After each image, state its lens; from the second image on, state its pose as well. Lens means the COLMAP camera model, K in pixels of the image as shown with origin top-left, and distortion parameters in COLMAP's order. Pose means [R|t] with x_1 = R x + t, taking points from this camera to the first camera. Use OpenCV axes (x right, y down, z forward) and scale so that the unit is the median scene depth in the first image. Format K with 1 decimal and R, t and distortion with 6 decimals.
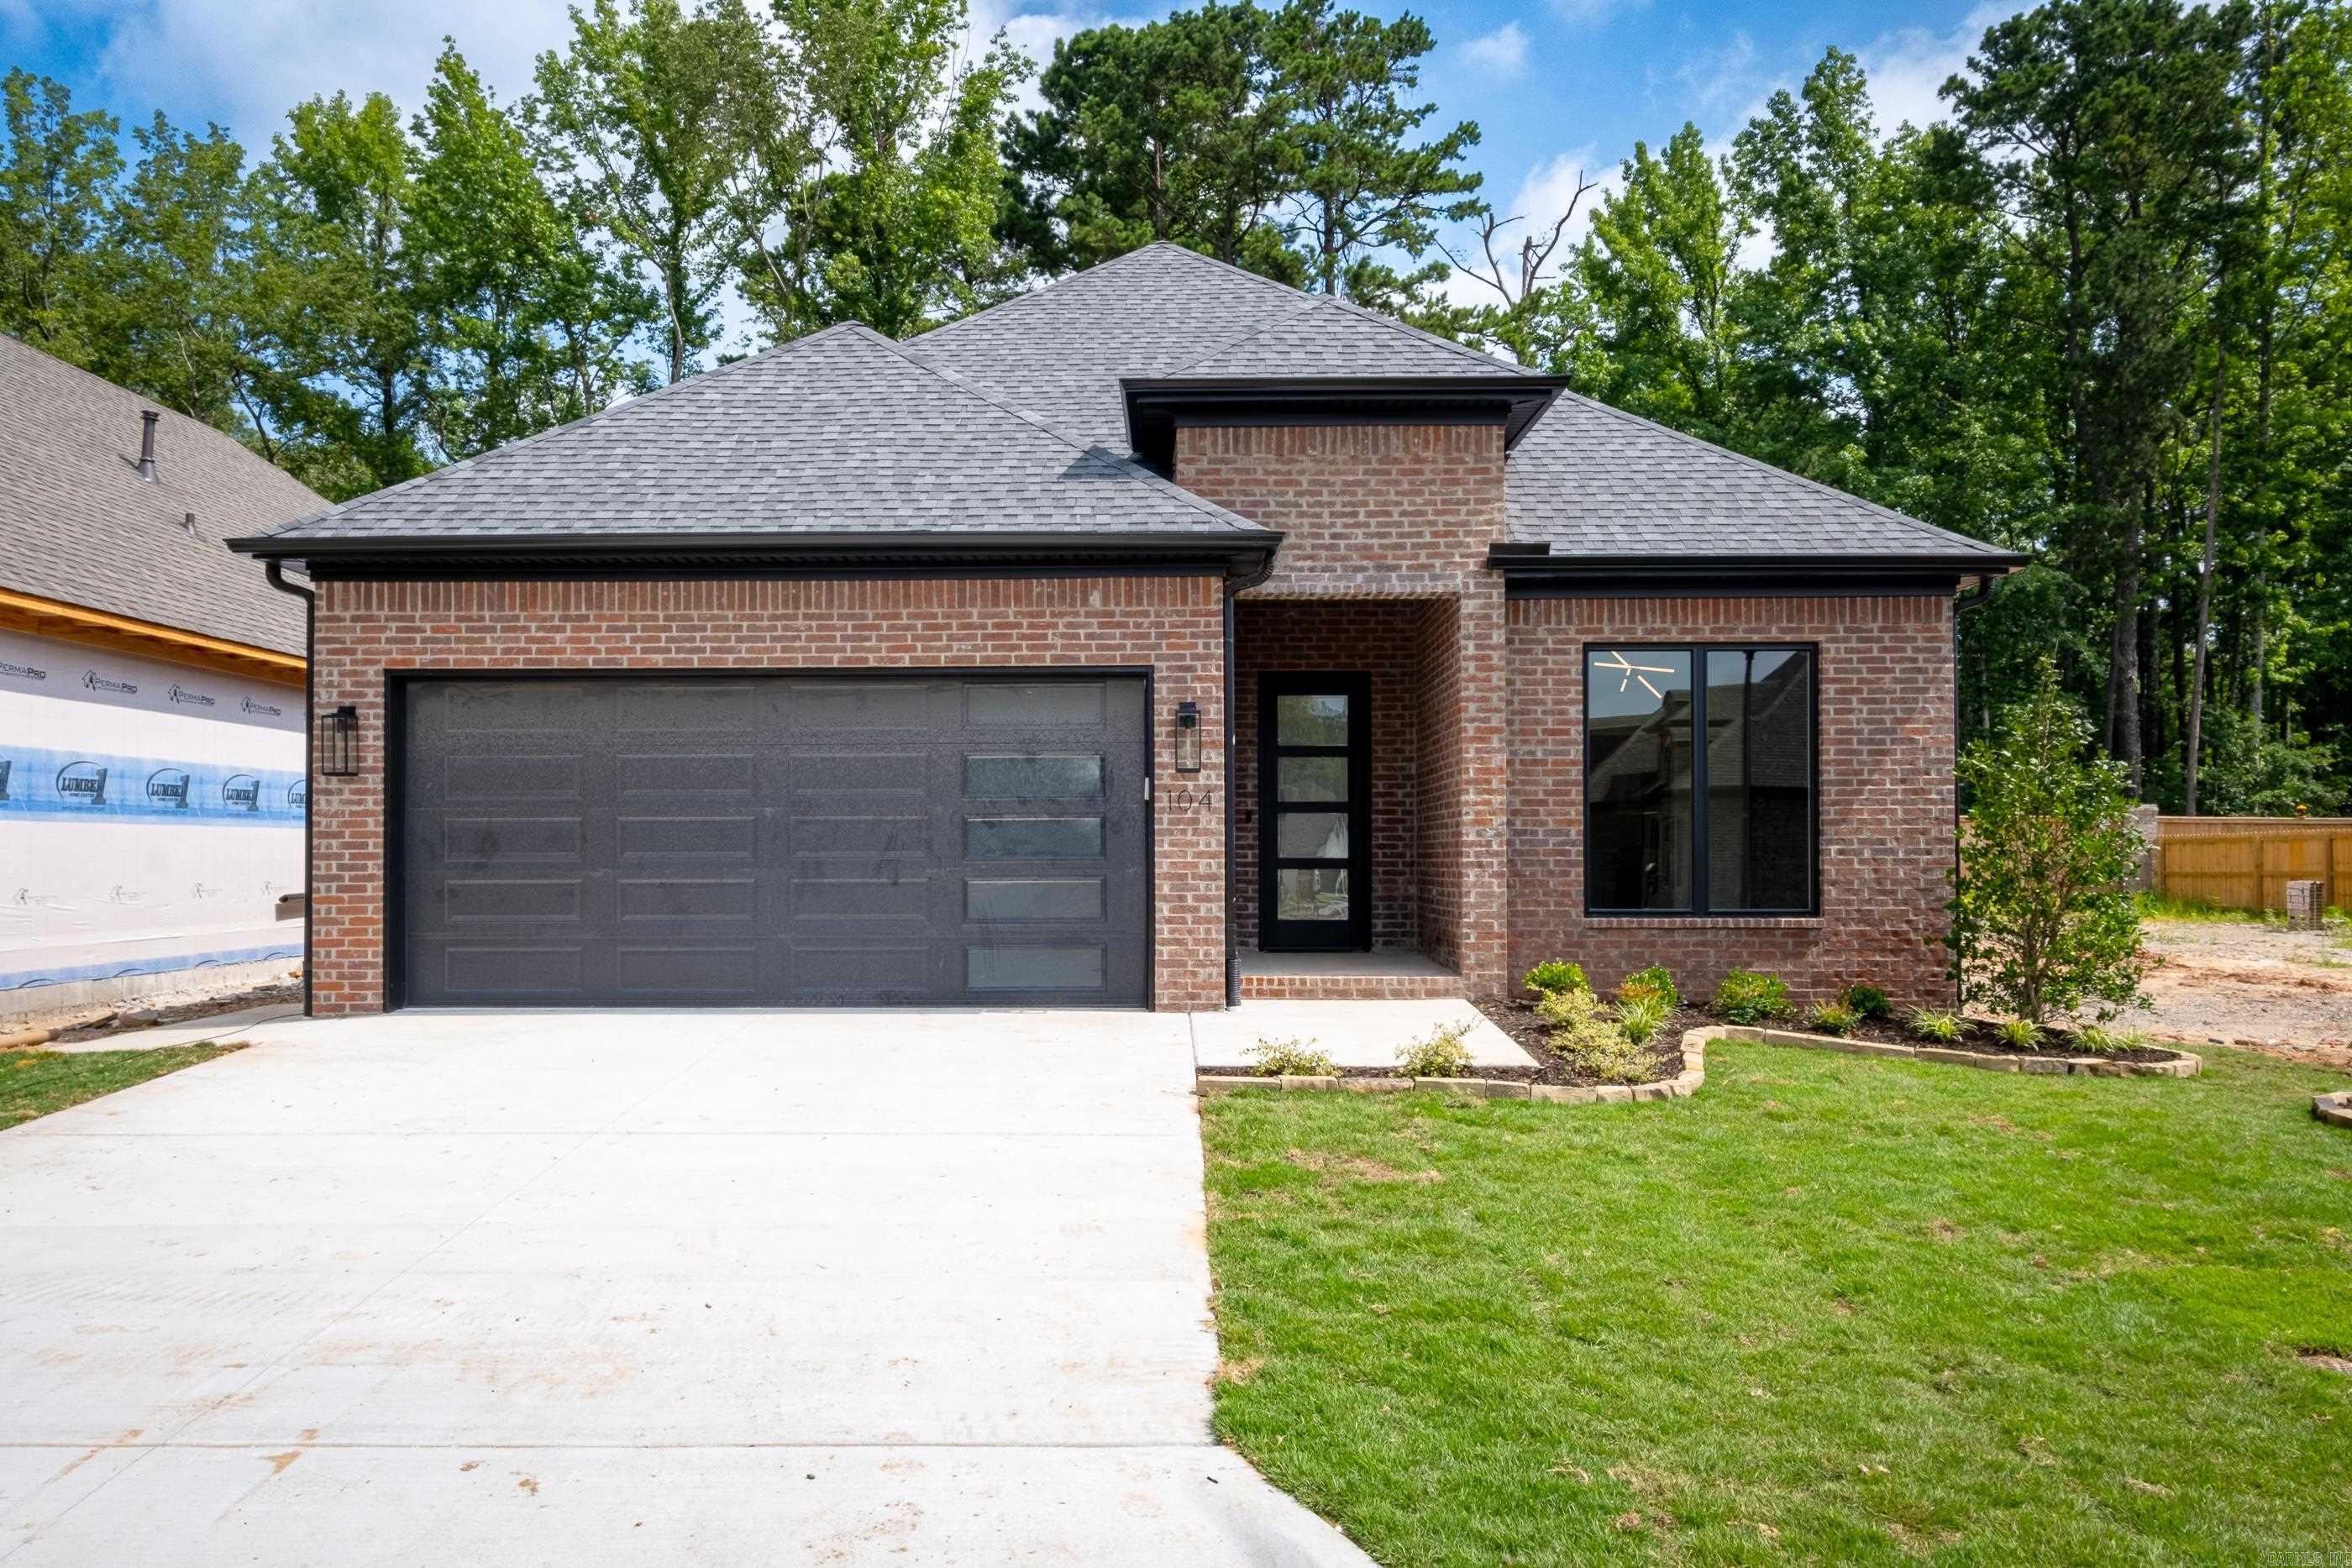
lens RADIAL K [[1509.3, 0, 1130.2], [0, 1509.3, 808.5], [0, 0, 1]] dist [0.009808, -0.003721]
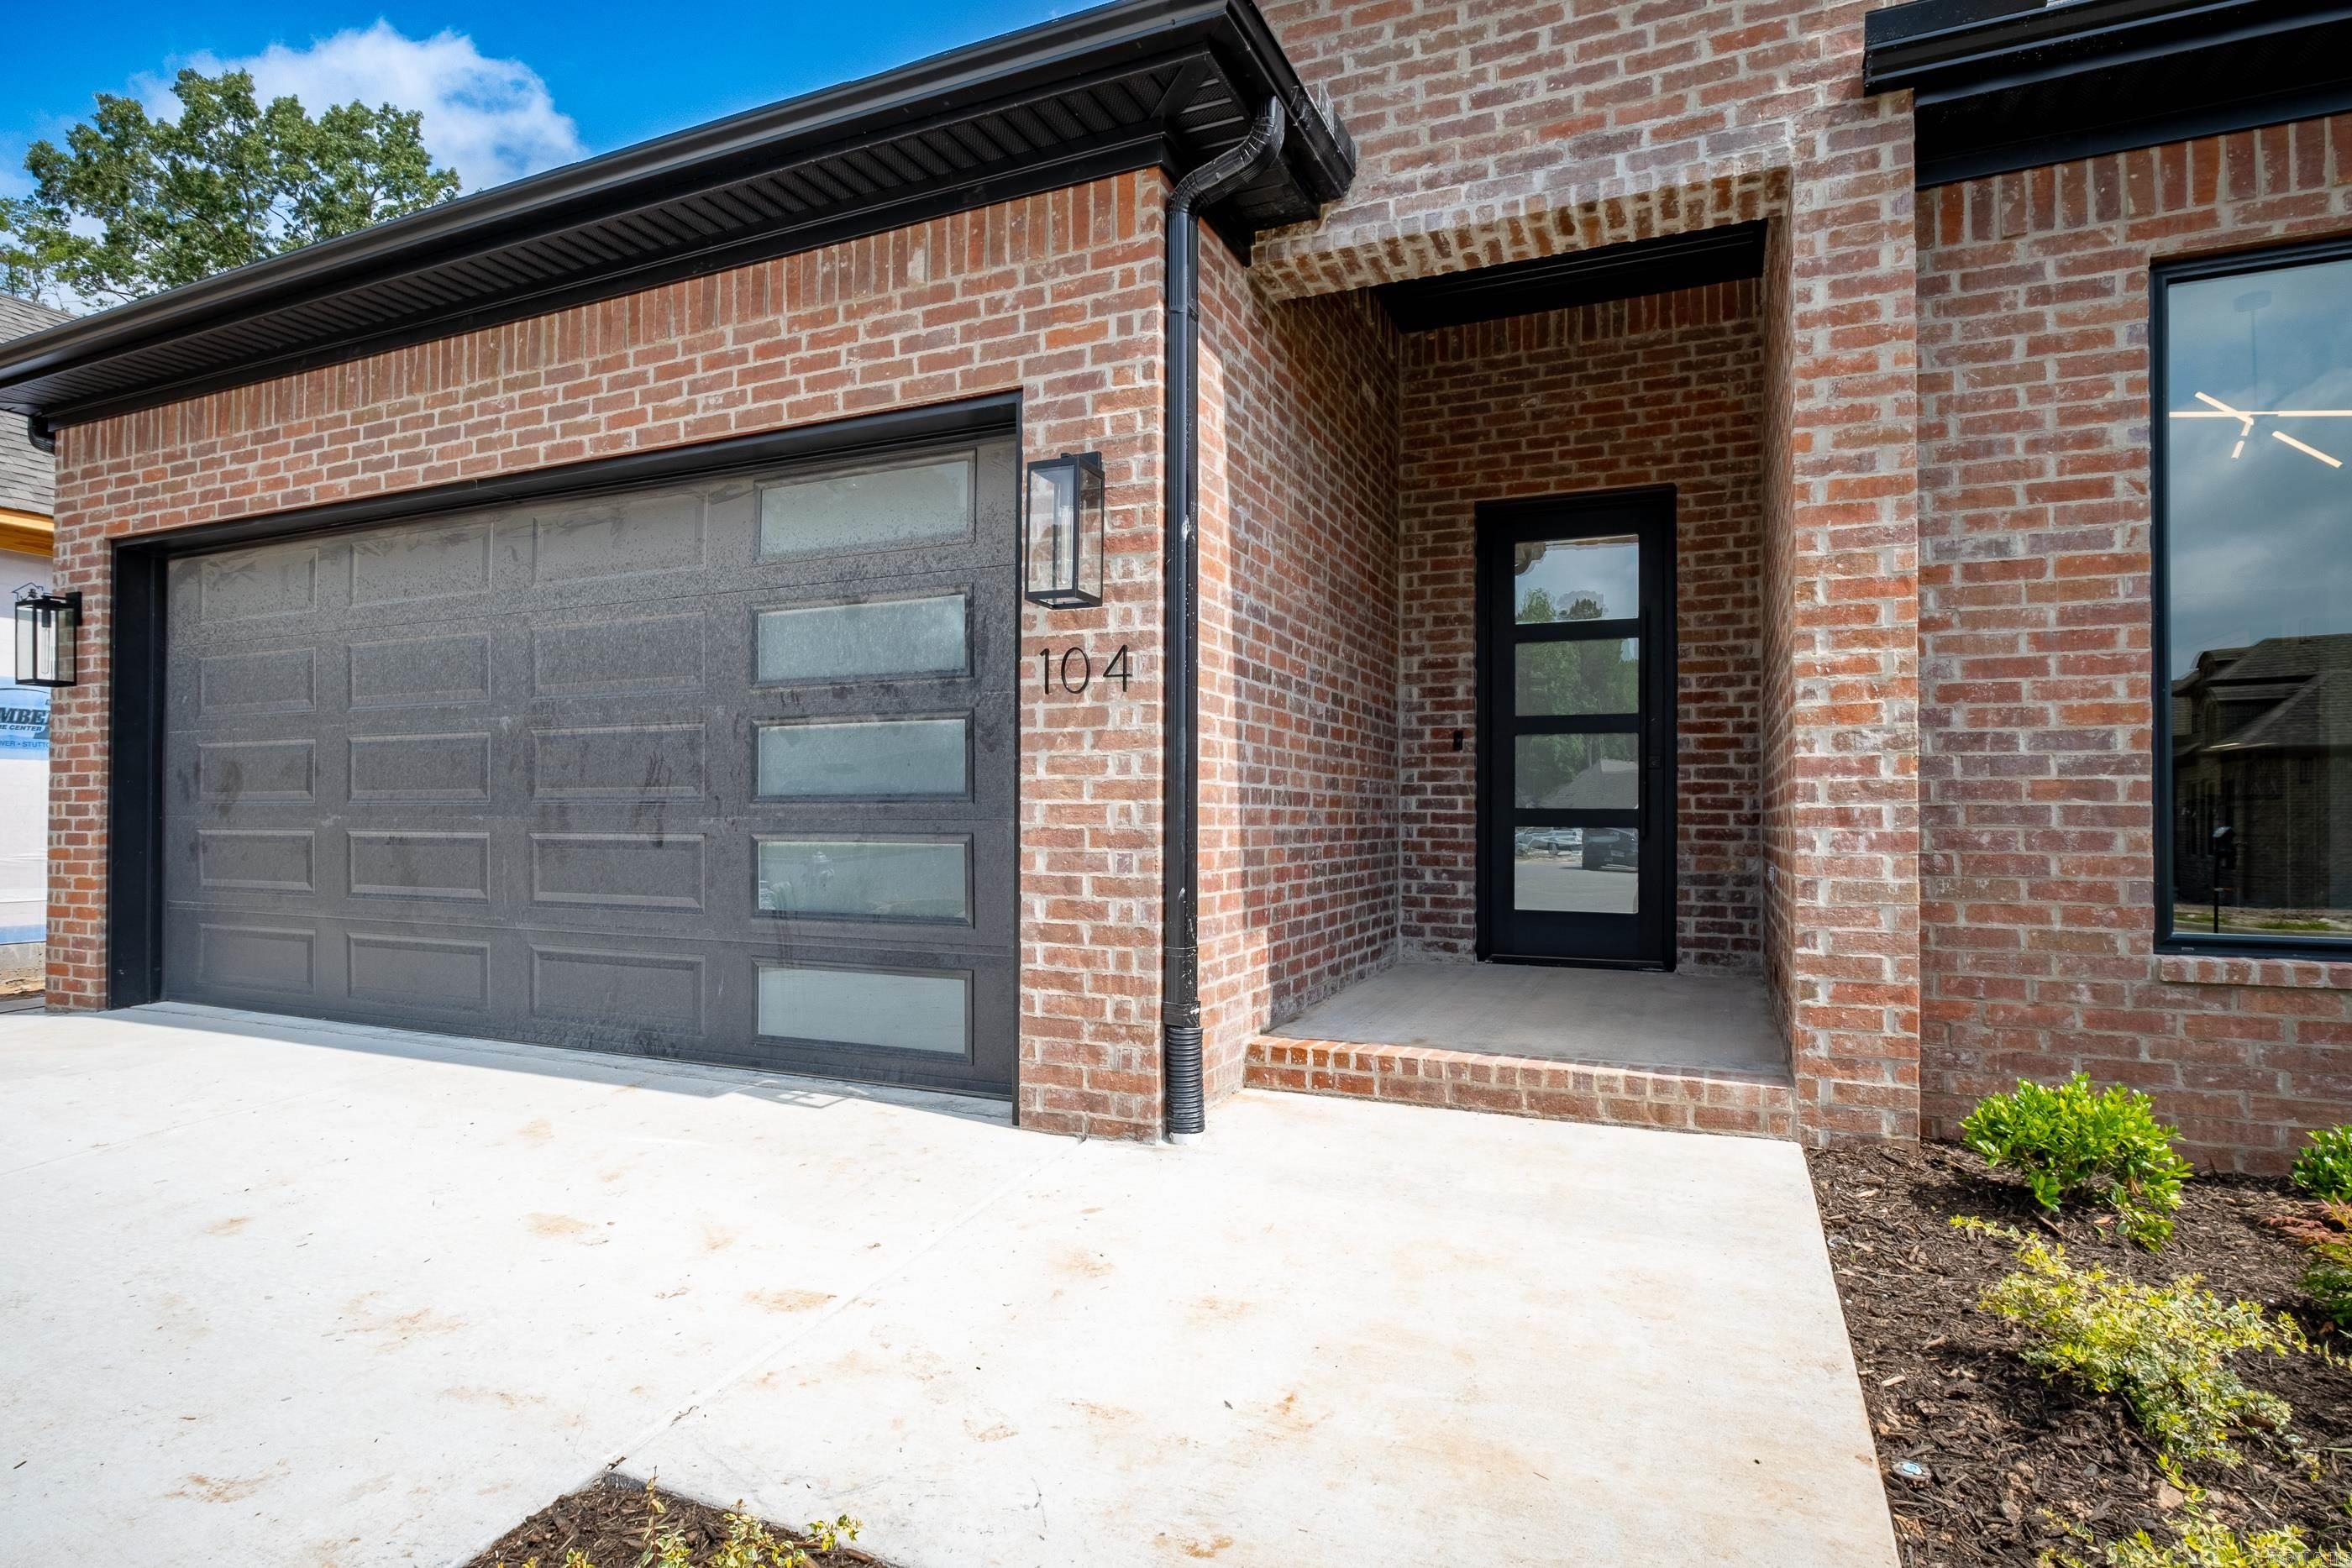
lens RADIAL K [[1190.1, 0, 1141.9], [0, 1190.1, 791.8], [0, 0, 1]] dist [-0.005451, -0.000447]
pose [[0.926027, -0.001787, -0.377454, 0.176899], [0.005760, 0.999939, 0.009398, 0.026100], [0.377414, -0.010877, 0.925981, 0.629899]]
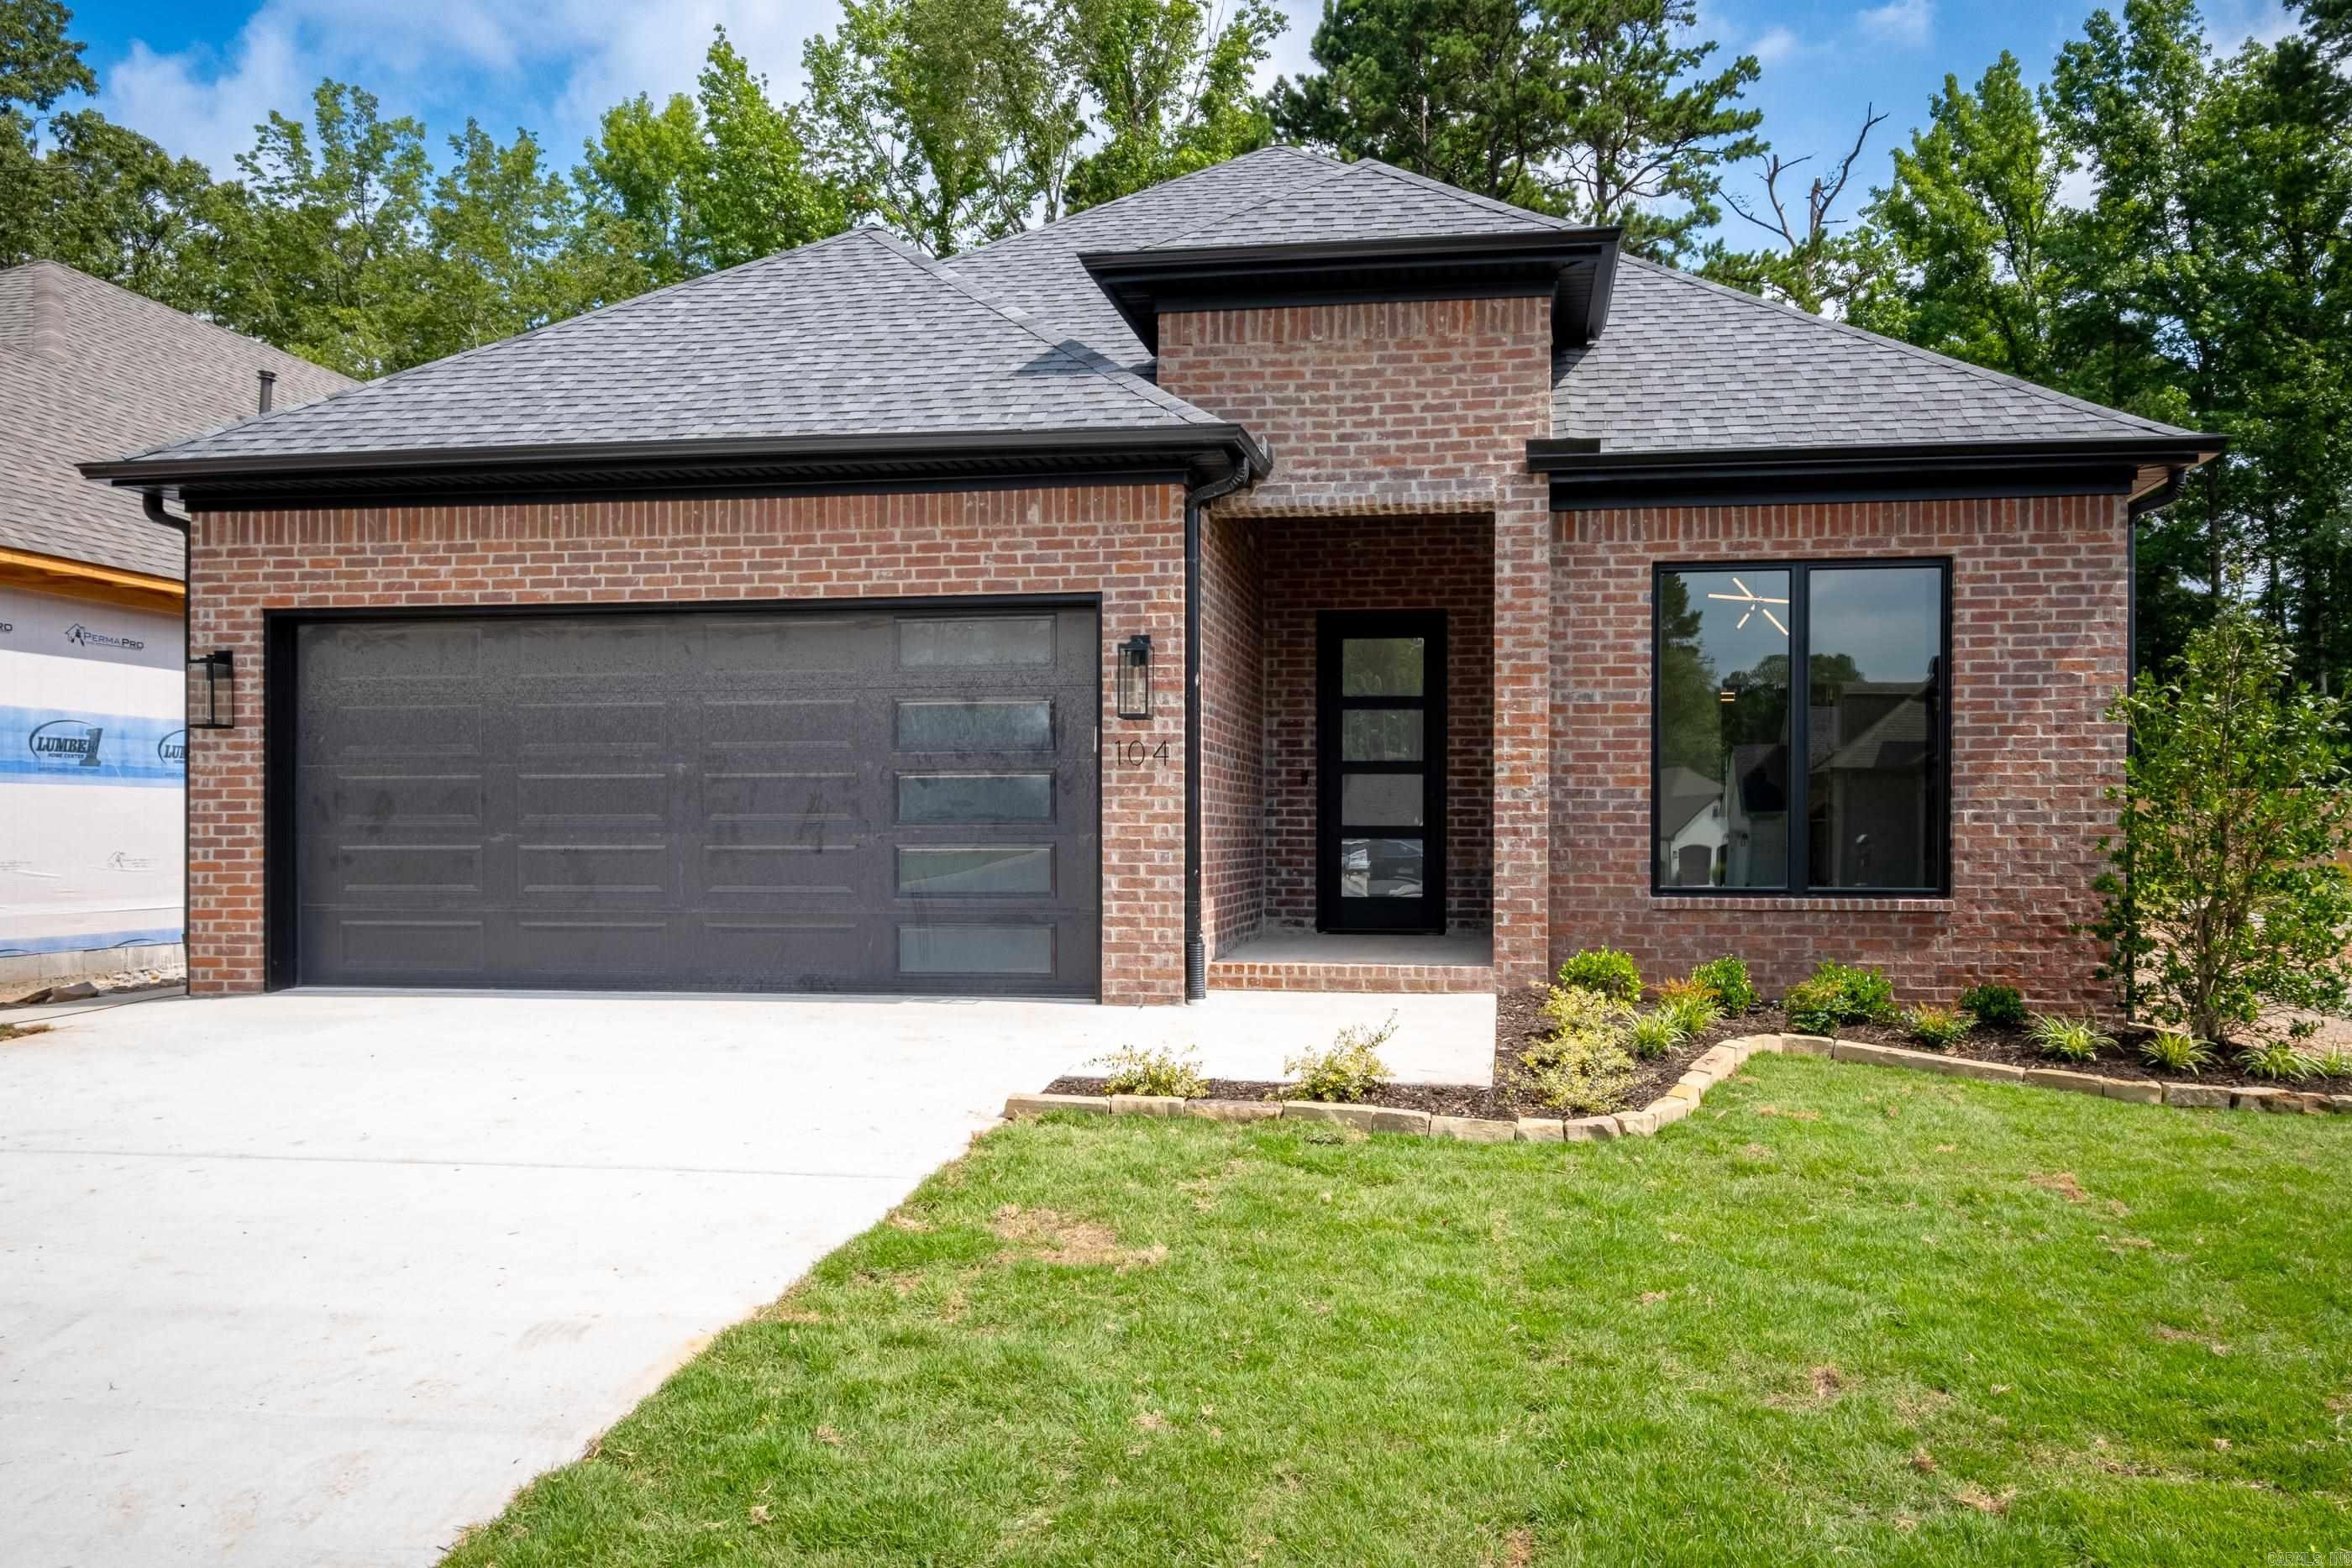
lens RADIAL K [[1509.3, 0, 1251.6], [0, 1509.3, 811.7], [0, 0, 1]] dist [0.009808, -0.003721]
pose [[0.994205, 0.001563, -0.107494, 0.176610], [0.000401, 0.999834, 0.018241, 0.011136], [0.107504, -0.018179, 0.994038, 0.163229]]
